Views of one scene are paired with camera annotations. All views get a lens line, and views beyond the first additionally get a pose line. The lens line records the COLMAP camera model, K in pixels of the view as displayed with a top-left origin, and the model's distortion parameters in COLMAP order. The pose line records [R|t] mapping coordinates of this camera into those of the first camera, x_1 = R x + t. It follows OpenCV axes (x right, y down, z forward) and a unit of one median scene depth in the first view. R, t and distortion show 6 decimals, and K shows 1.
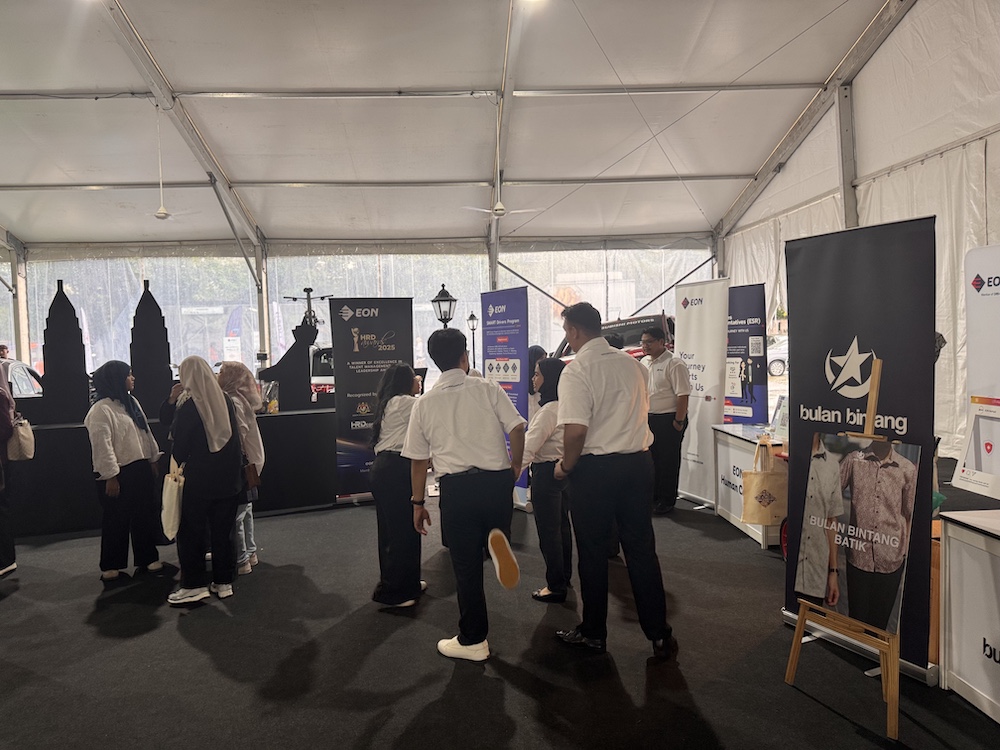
lens RADIAL K [[702.8, 0, 500.0], [0, 702.8, 375.0], [0, 0, 1]] dist [0.057365, -0.061264]
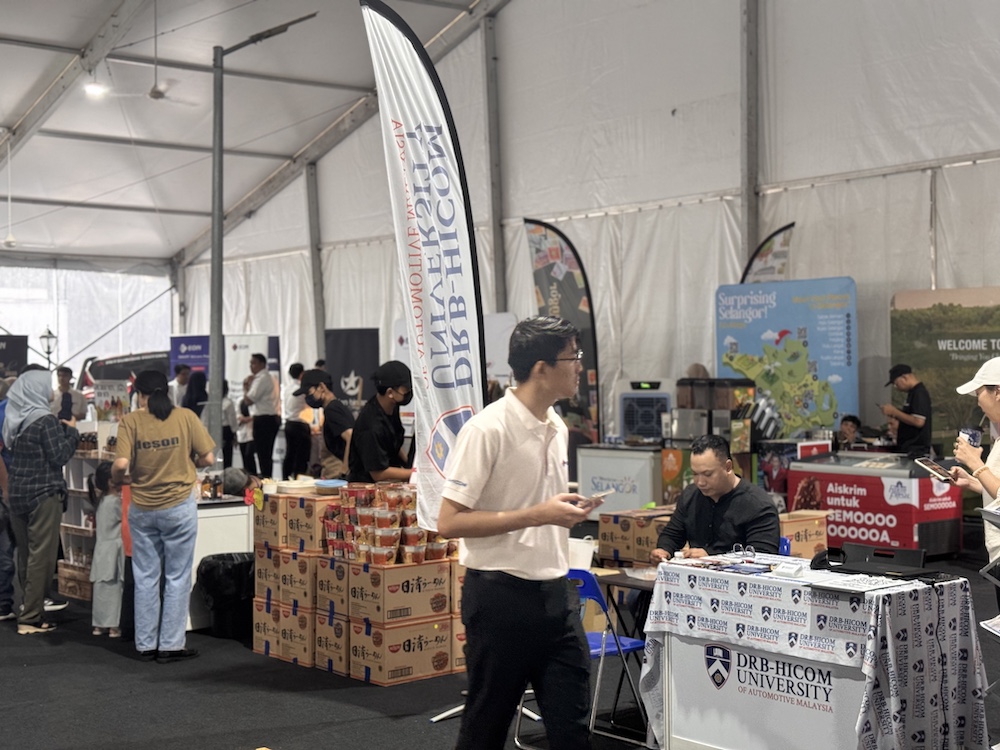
lens RADIAL K [[1403.1, 0, 500.0], [0, 1403.1, 375.0], [0, 0, 1]] dist [0.005792, 0.001873]
pose [[0.802825, 0.016442, 0.595988, -0.657686], [0.017154, 0.998569, -0.050655, 0.072019], [-0.595968, 0.050891, 0.801394, -1.059565]]
